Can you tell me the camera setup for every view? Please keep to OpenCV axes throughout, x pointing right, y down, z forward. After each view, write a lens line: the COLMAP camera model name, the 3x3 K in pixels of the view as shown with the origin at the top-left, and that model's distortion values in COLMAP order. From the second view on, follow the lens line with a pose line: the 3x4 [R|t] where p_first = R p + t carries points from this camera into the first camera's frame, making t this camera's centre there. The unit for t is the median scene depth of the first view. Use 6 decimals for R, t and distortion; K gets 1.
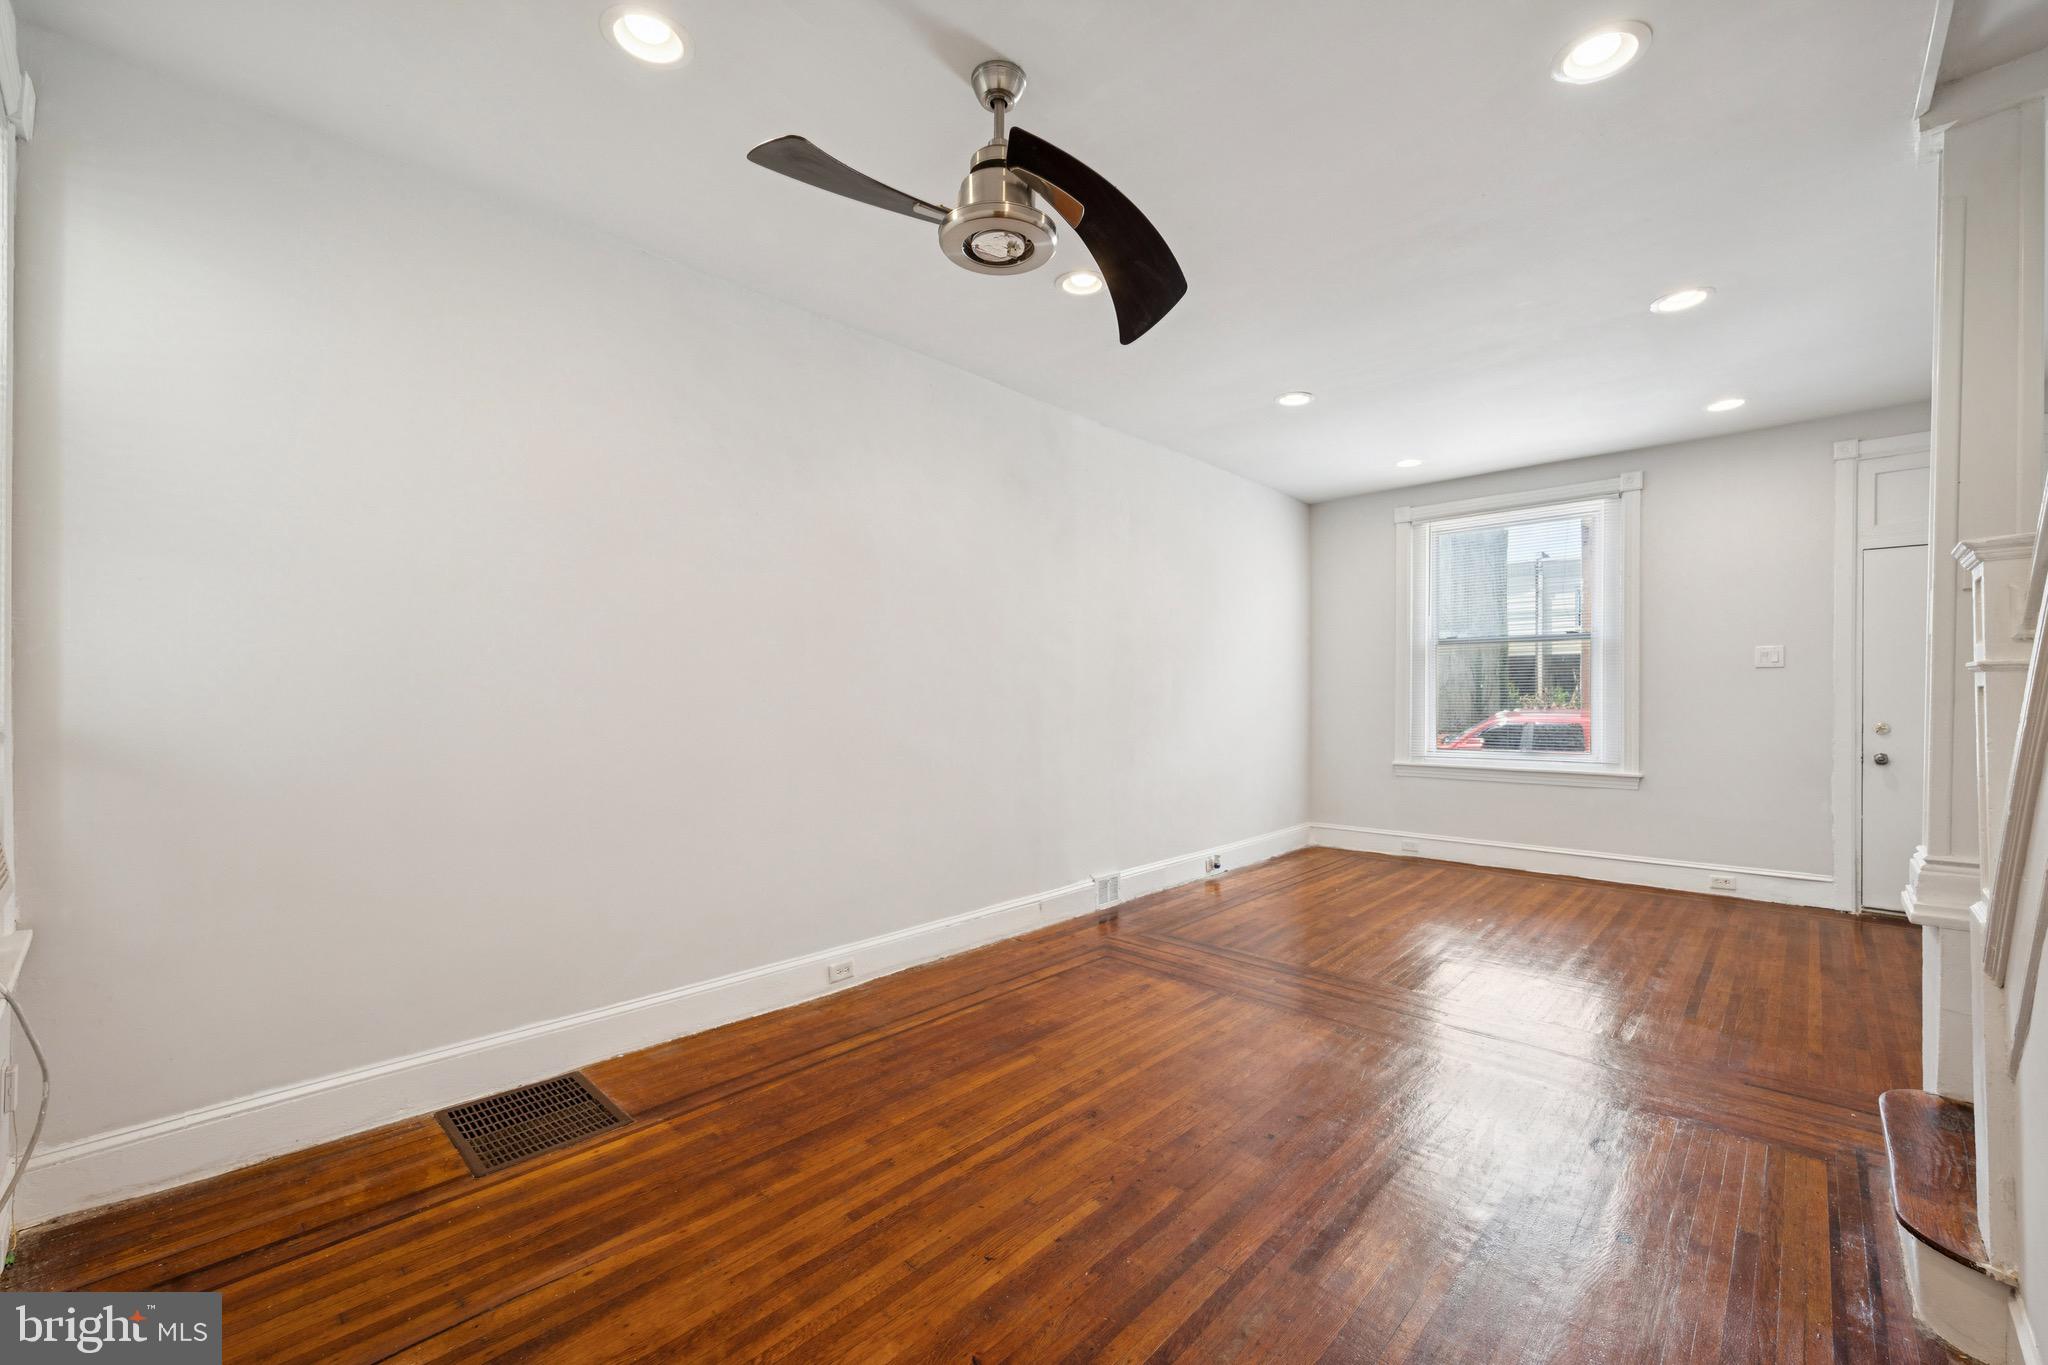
lens RADIAL K [[835.6, 0, 1025.4], [0, 835.6, 694.8], [0, 0, 1]] dist [0.001553, 0.000251]
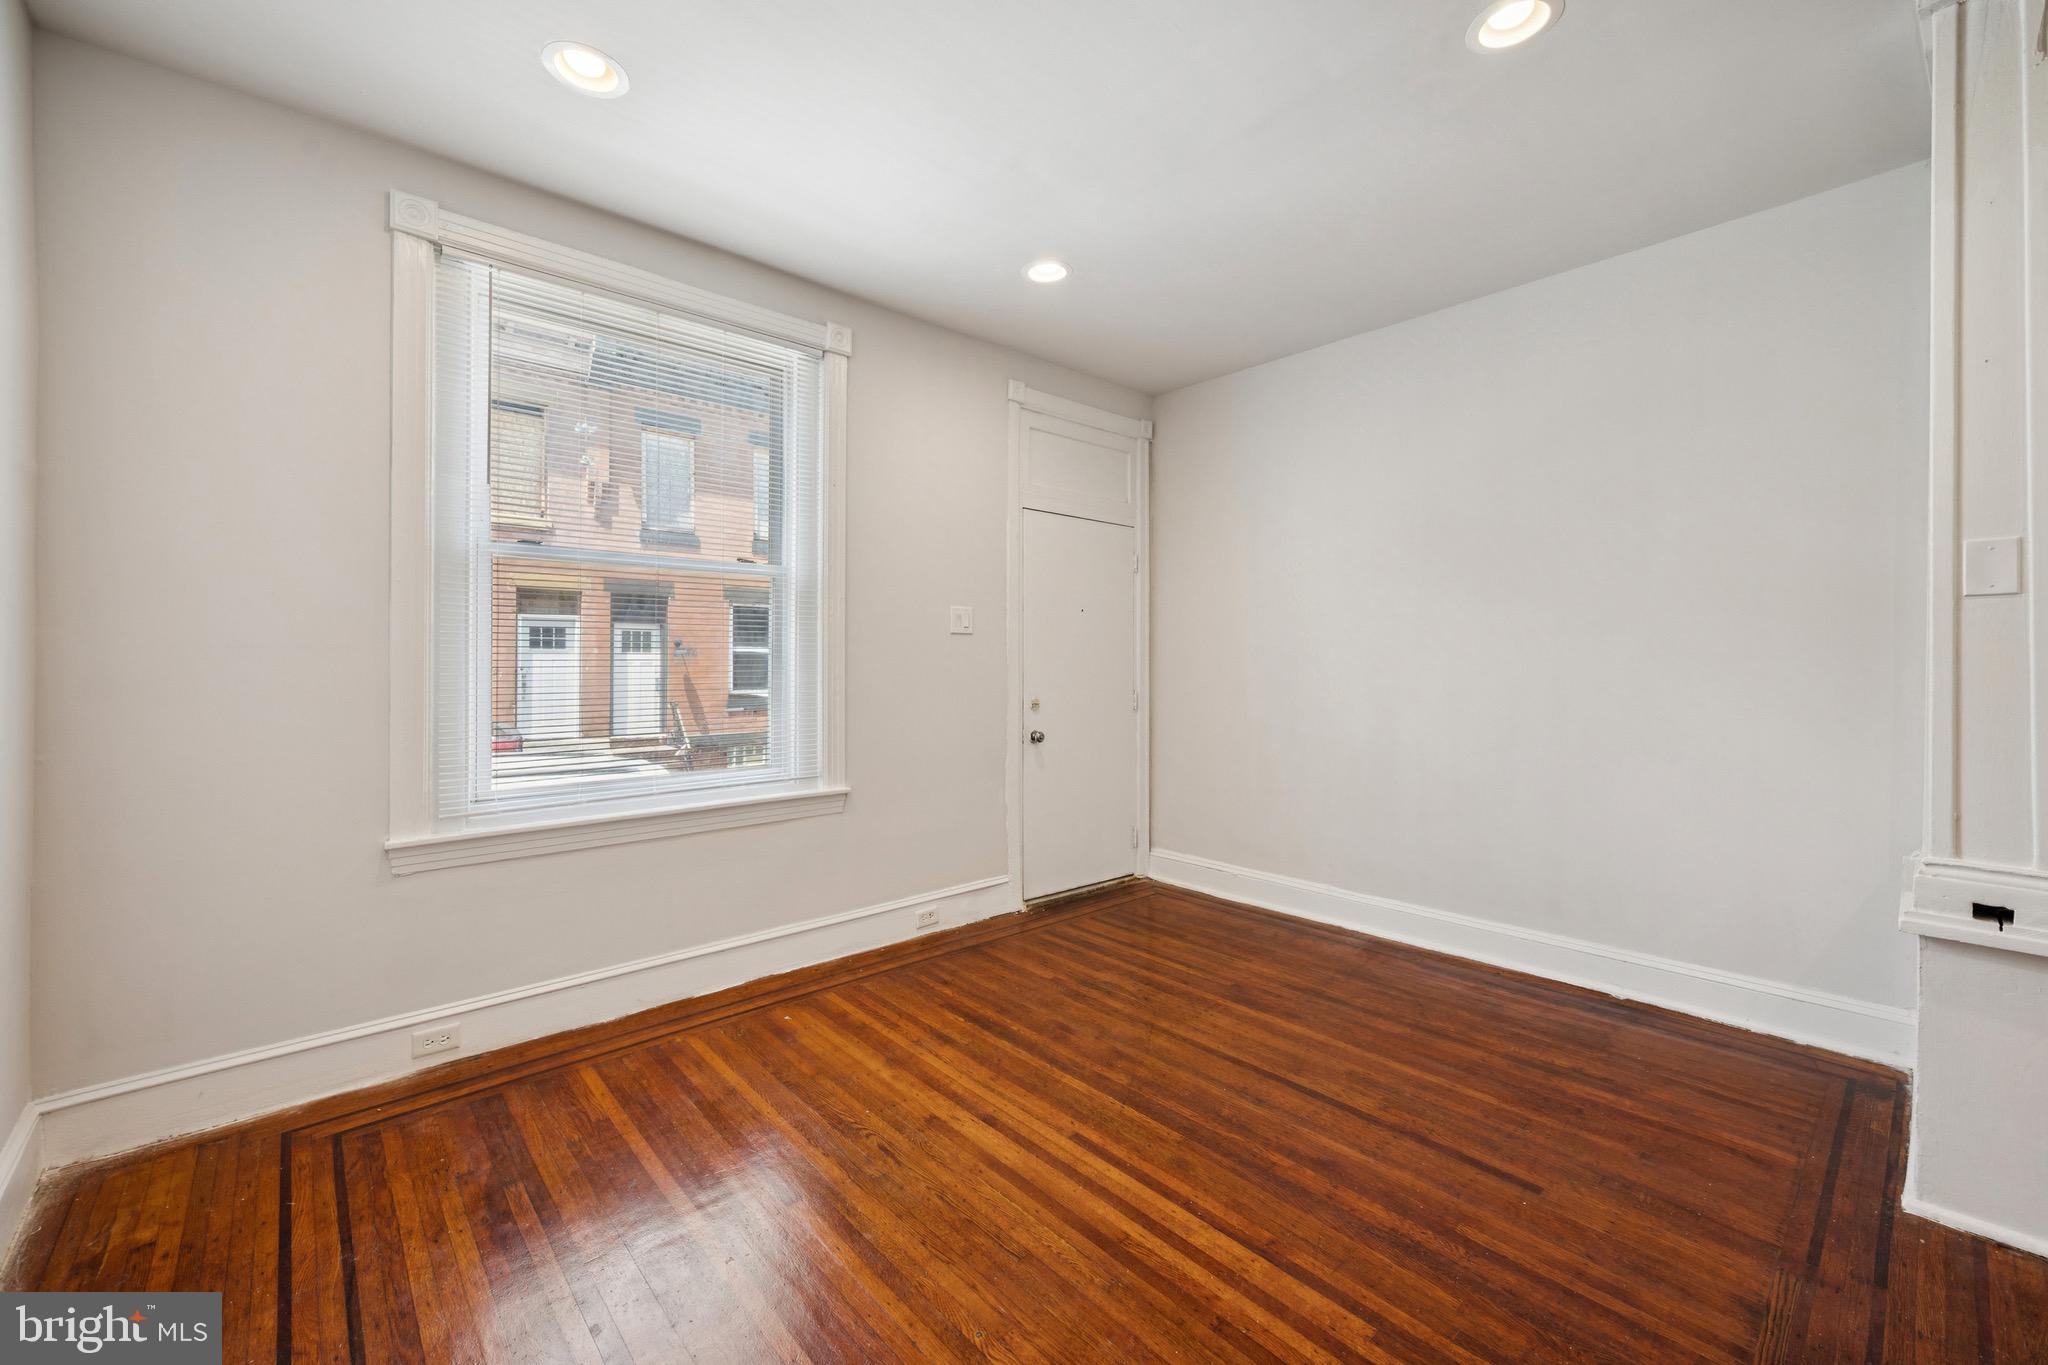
lens RADIAL K [[822.0, 0, 1041.0], [0, 822.0, 665.5], [0, 0, 1]] dist [0.000111, 0.000220]
pose [[0.069713, 0.000212, 0.997567, 0.168571], [0.000834, 1.000000, -0.000271, -0.002628], [-0.997567, 0.000851, 0.069713, 1.368284]]
